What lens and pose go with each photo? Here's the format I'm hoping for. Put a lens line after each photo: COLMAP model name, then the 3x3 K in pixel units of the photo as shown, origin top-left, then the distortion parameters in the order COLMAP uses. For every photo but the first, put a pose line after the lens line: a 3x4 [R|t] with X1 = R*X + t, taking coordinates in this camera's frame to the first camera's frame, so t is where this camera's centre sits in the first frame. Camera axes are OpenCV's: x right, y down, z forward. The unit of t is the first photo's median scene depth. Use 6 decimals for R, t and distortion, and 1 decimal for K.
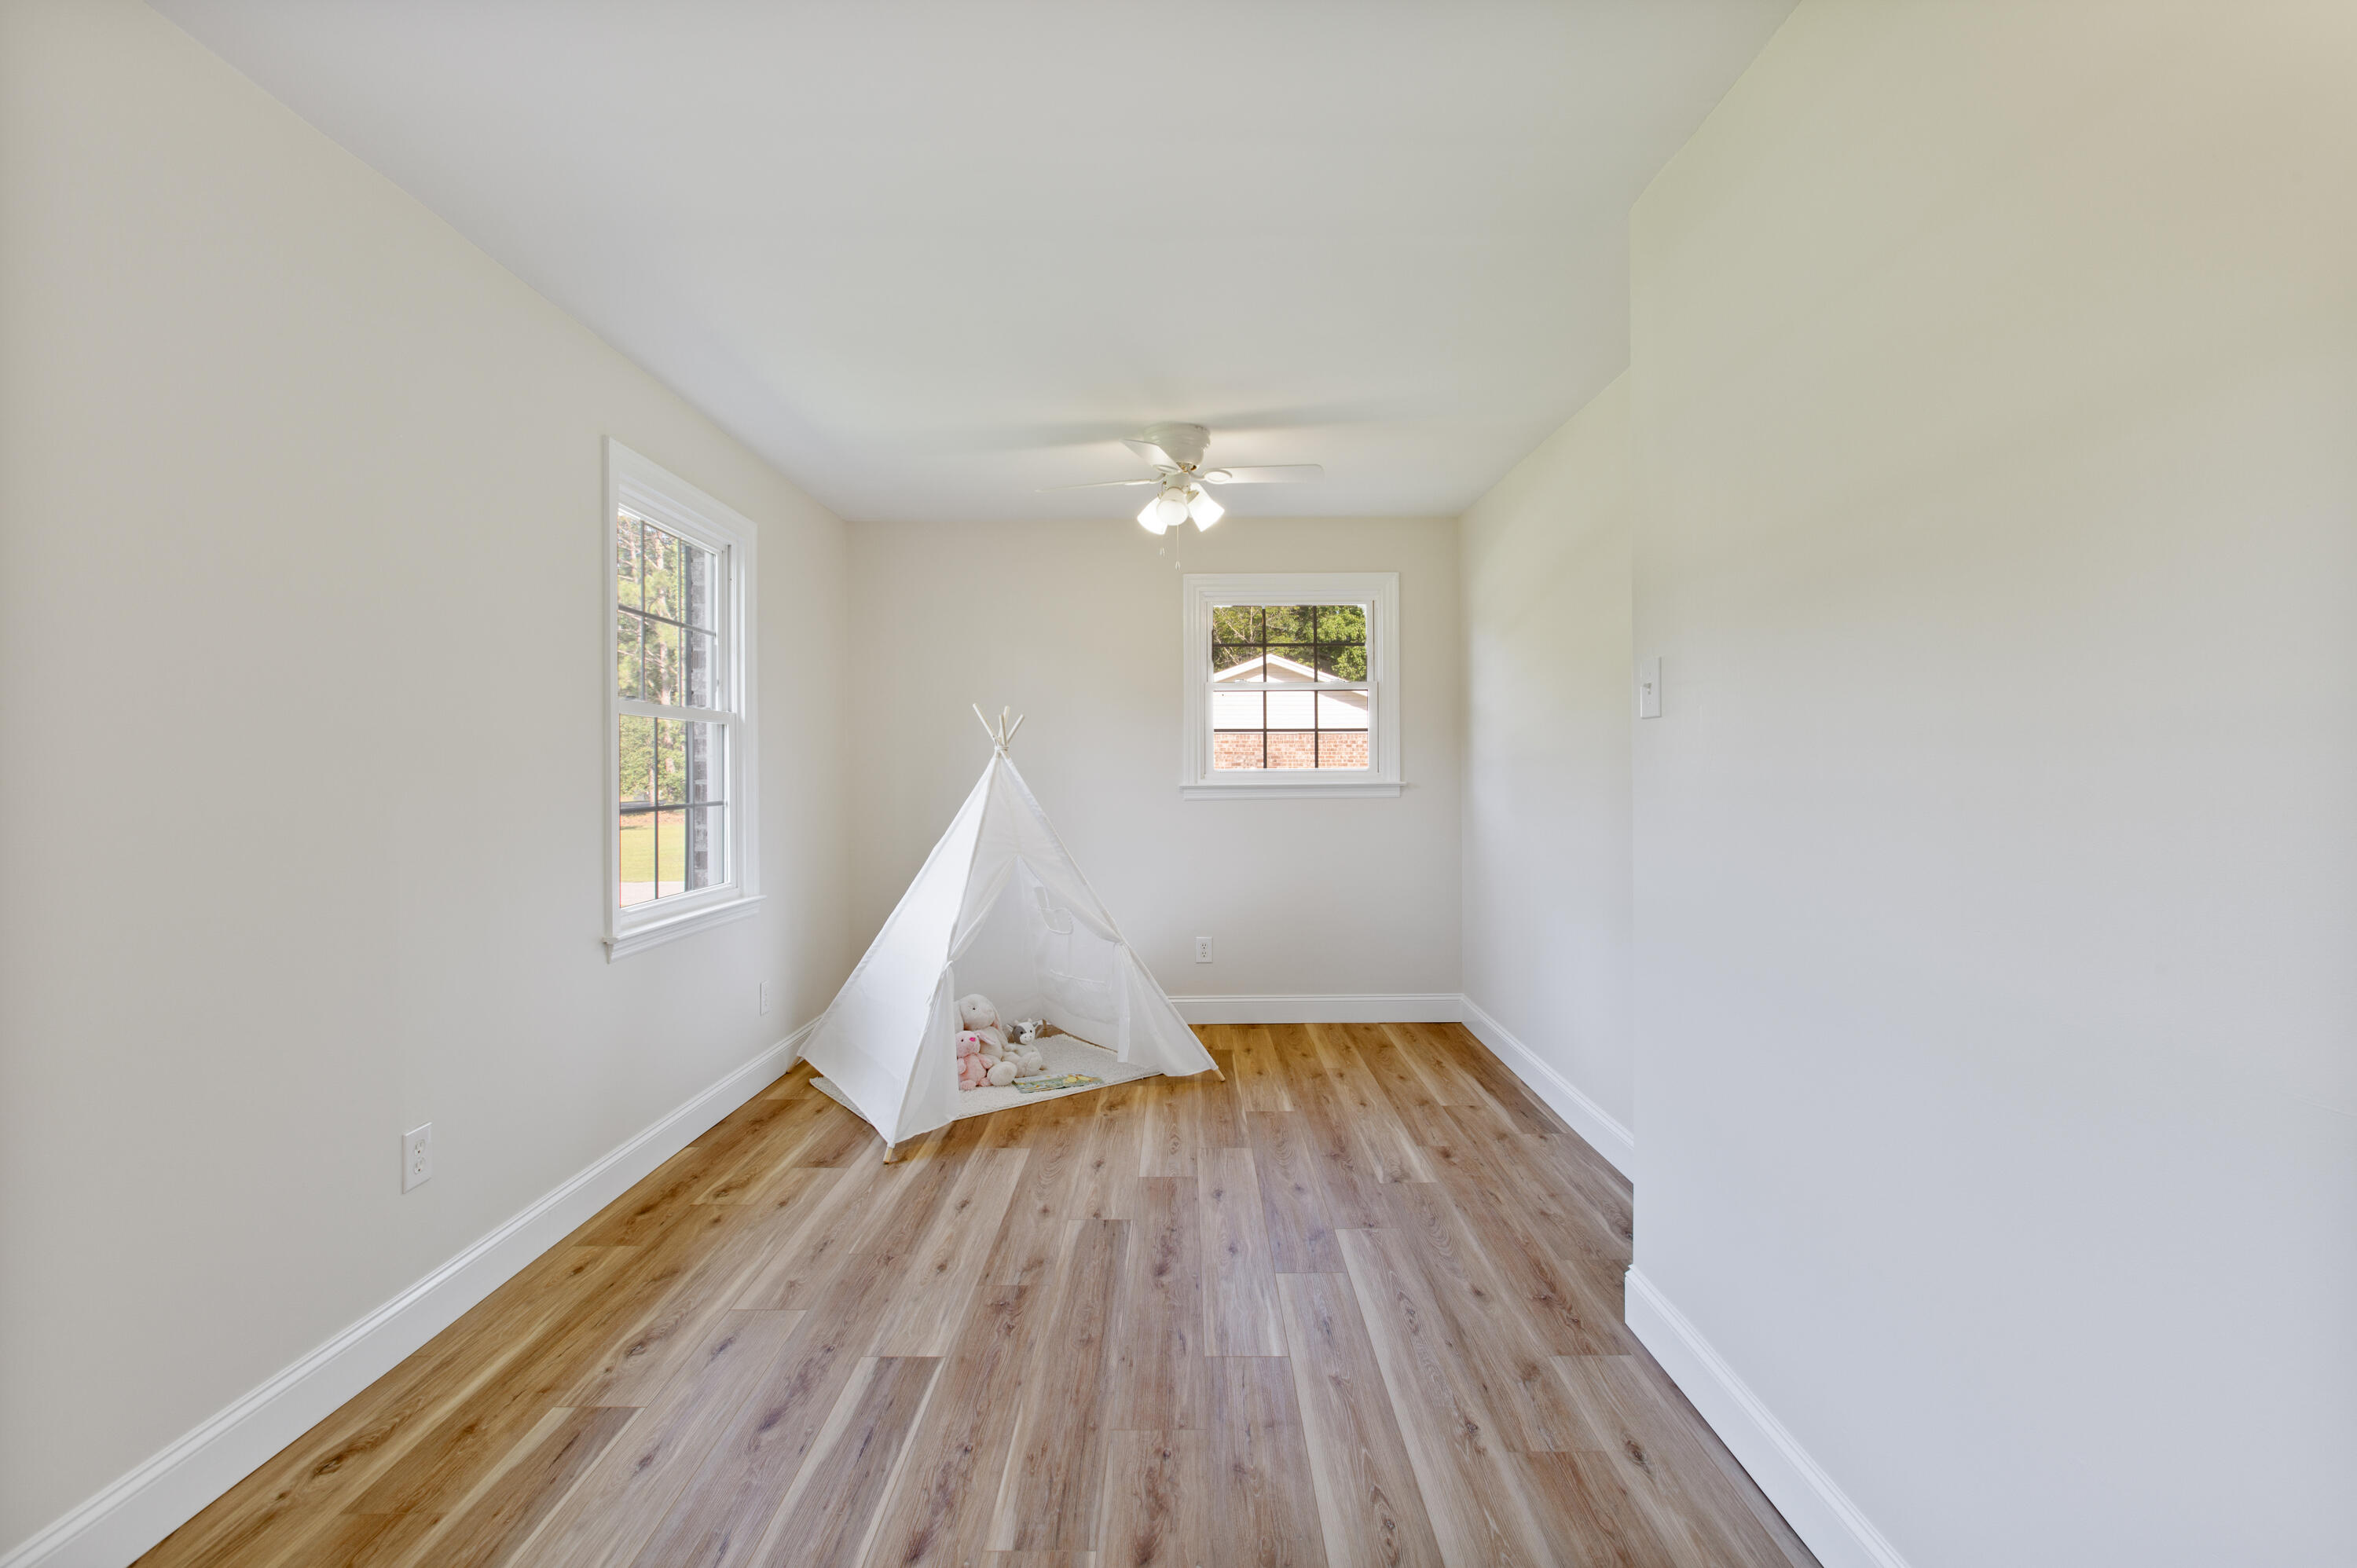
lens RADIAL K [[1061.6, 0, 1178.5], [0, 1061.6, 776.5], [0, 0, 1]] dist [0.000927, 0.000477]
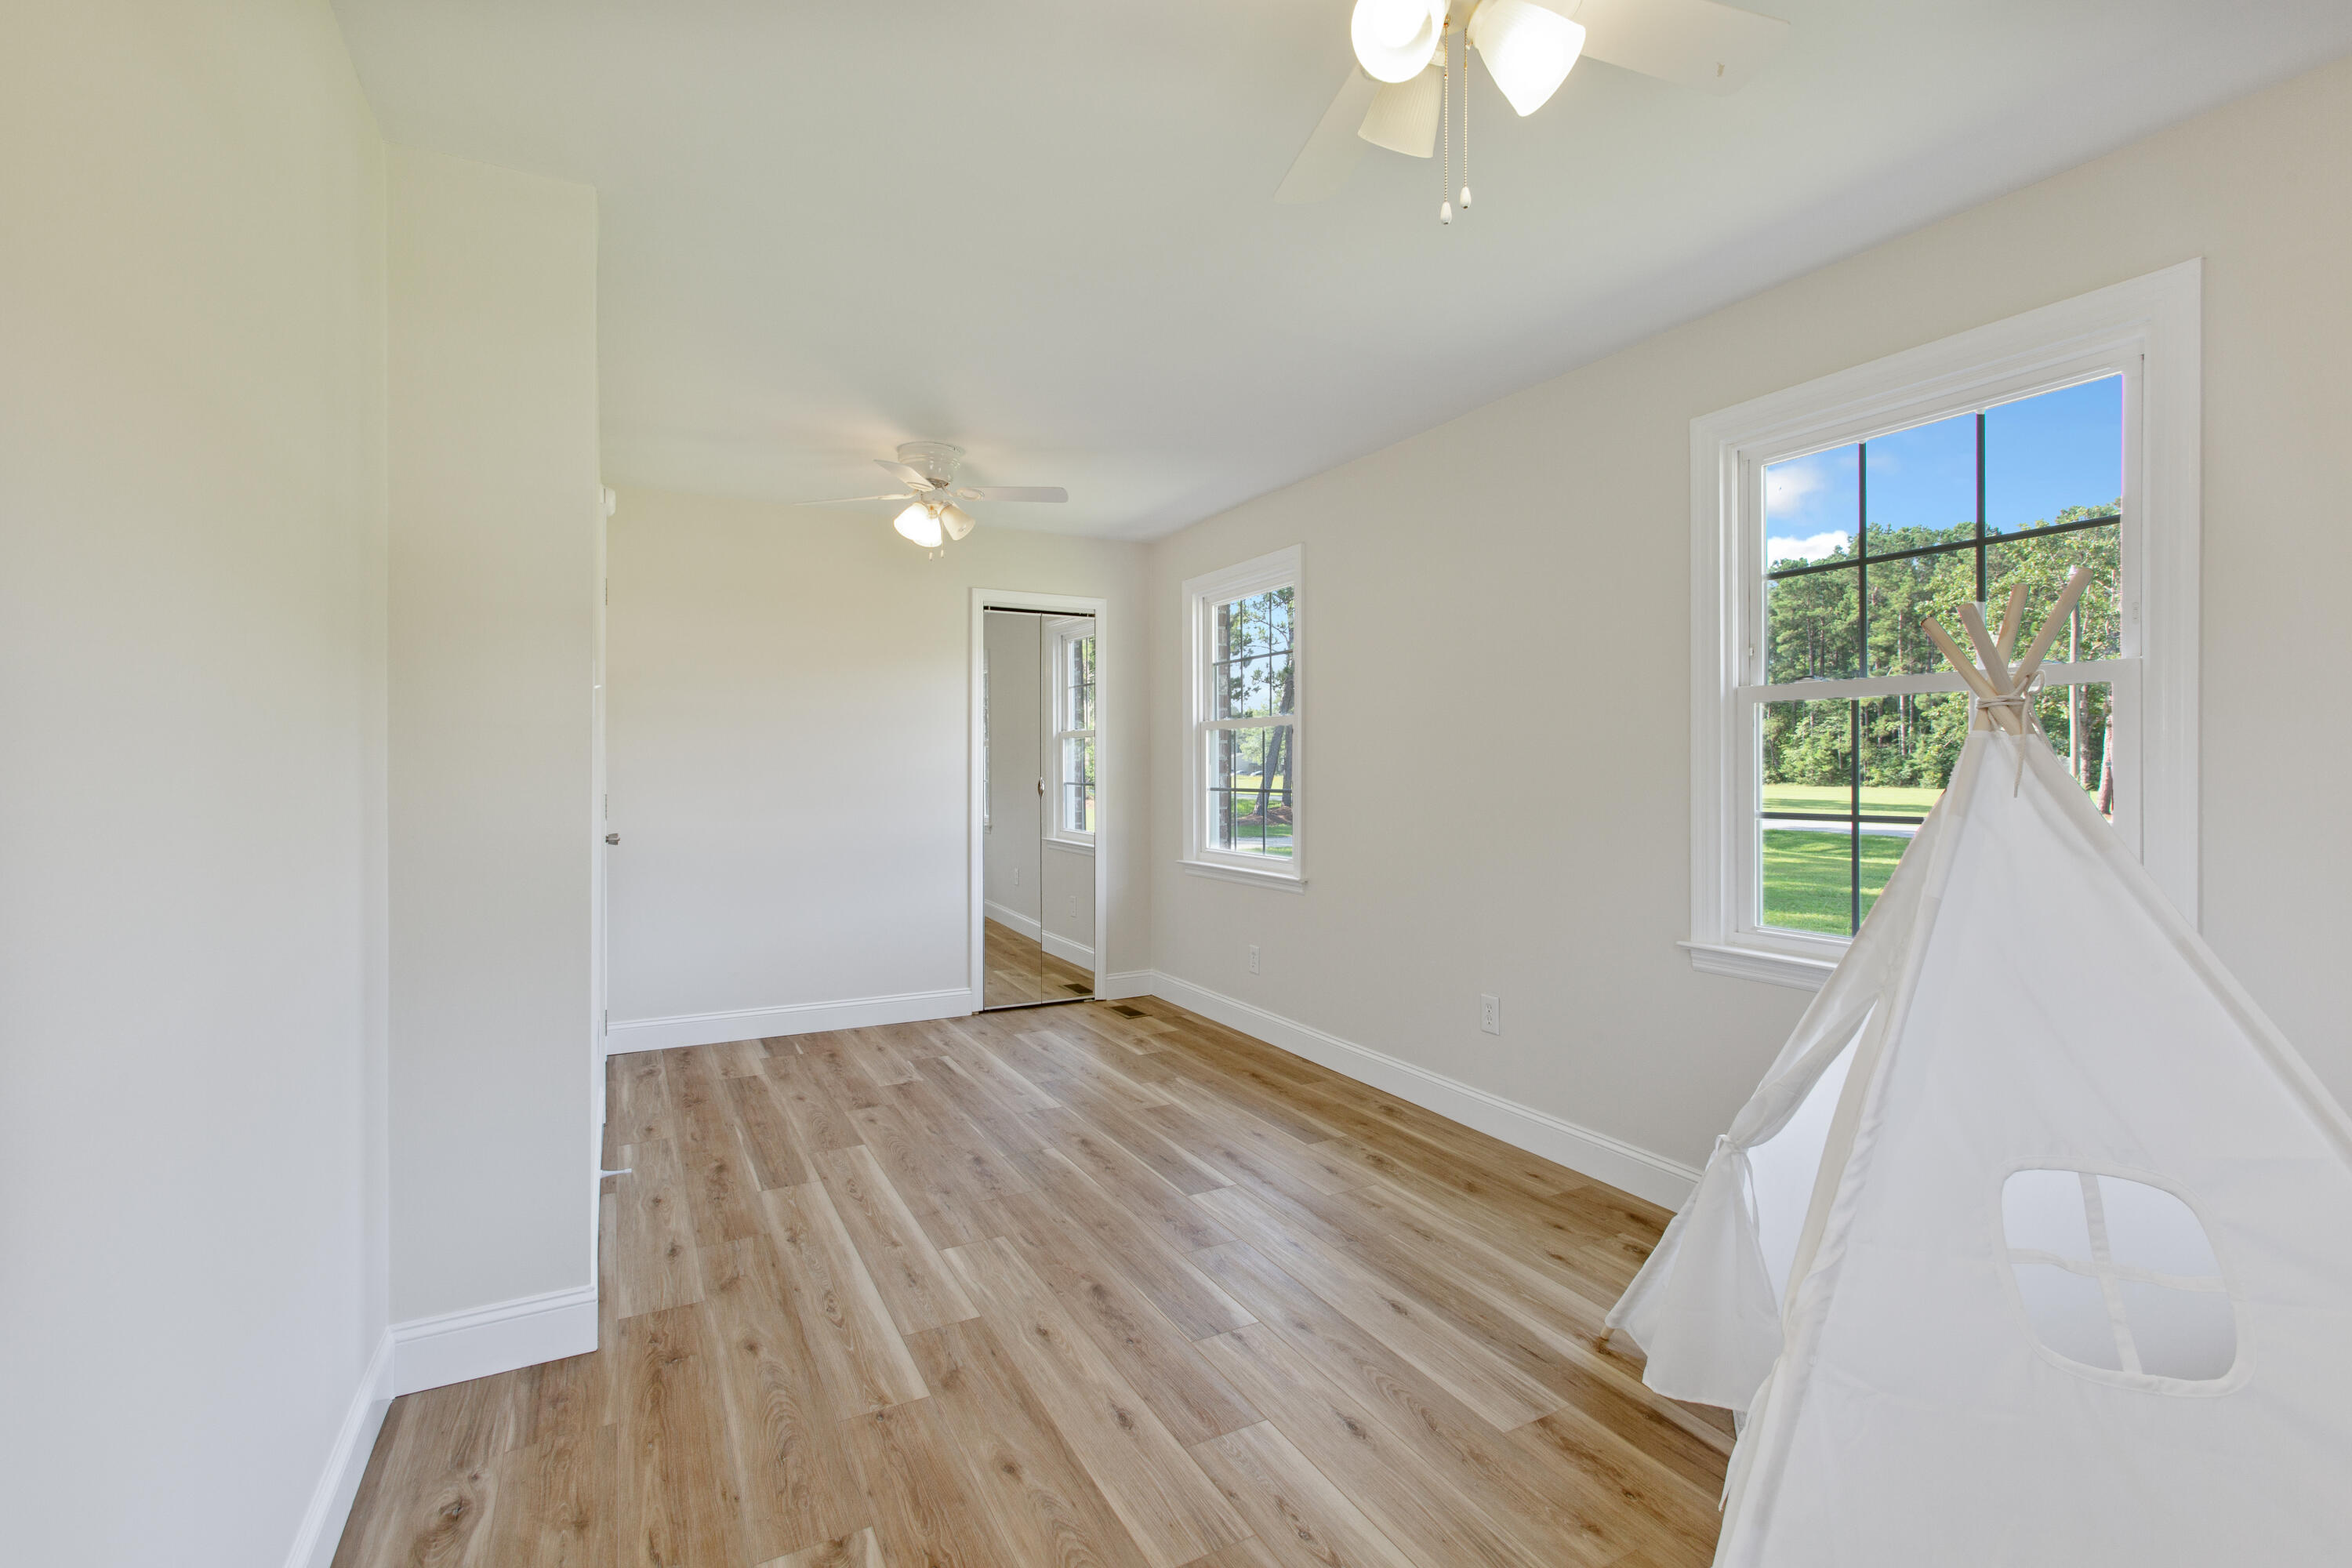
lens RADIAL K [[1059.4, 0, 1177.4], [0, 1059.4, 775.9], [0, 0, 1]] dist [0.000927, 0.000477]
pose [[-0.880204, 0.005024, -0.474568, 0.389428], [-0.000255, 0.999939, 0.011058, -0.008732], [0.474595, 0.009855, -0.880149, 1.961790]]
